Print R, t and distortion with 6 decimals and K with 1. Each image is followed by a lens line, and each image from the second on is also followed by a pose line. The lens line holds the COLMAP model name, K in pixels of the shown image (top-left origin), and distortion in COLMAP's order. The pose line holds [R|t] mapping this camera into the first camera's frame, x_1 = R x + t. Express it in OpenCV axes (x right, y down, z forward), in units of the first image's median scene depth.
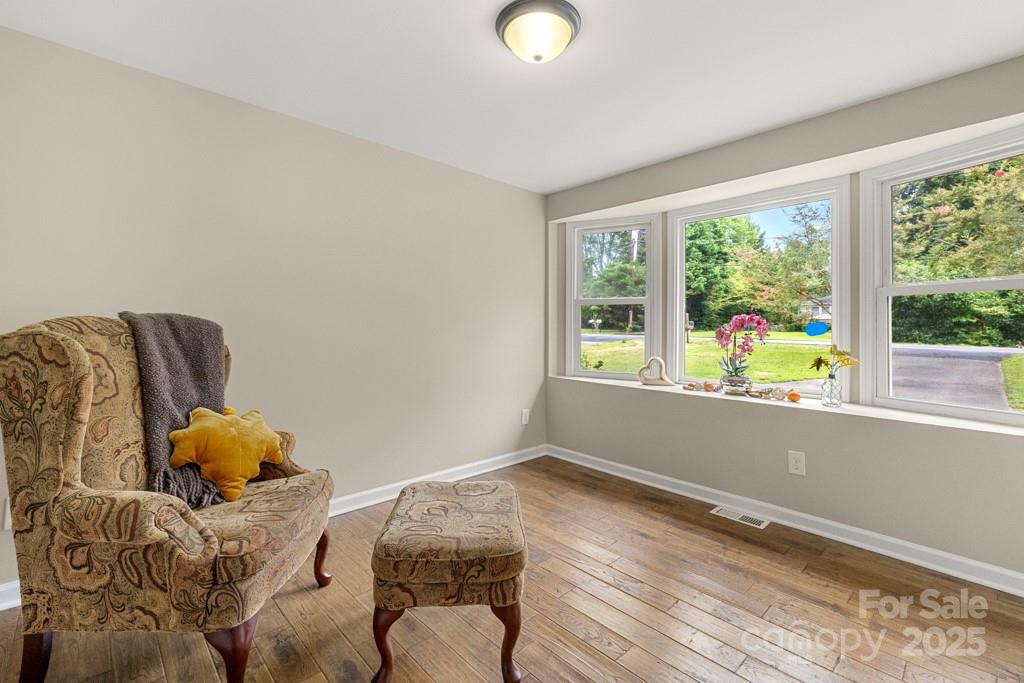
lens RADIAL K [[446.8, 0, 511.4], [0, 446.8, 328.6], [0, 0, 1]] dist [0.001573, 0.000295]
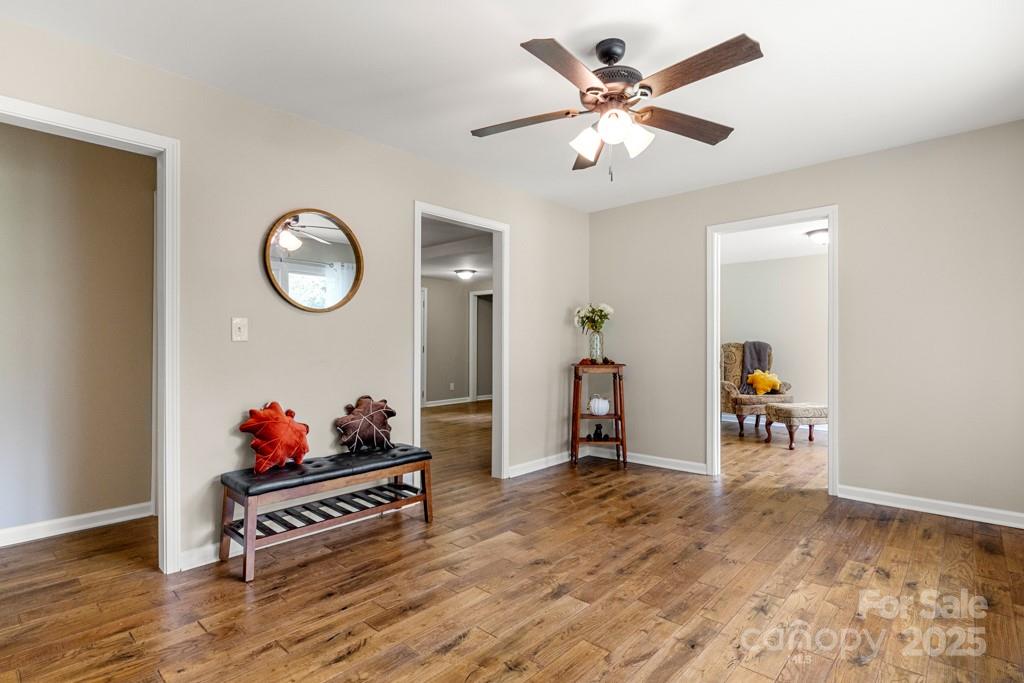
lens RADIAL K [[503.1, 0, 513.5], [0, 503.1, 347.1], [0, 0, 1]] dist [-0.001438, 0.000009]
pose [[0.071763, -0.017509, -0.997268, 3.018626], [-0.008156, 0.999802, -0.018140, 0.098076], [0.997388, 0.009435, 0.071606, -1.115628]]
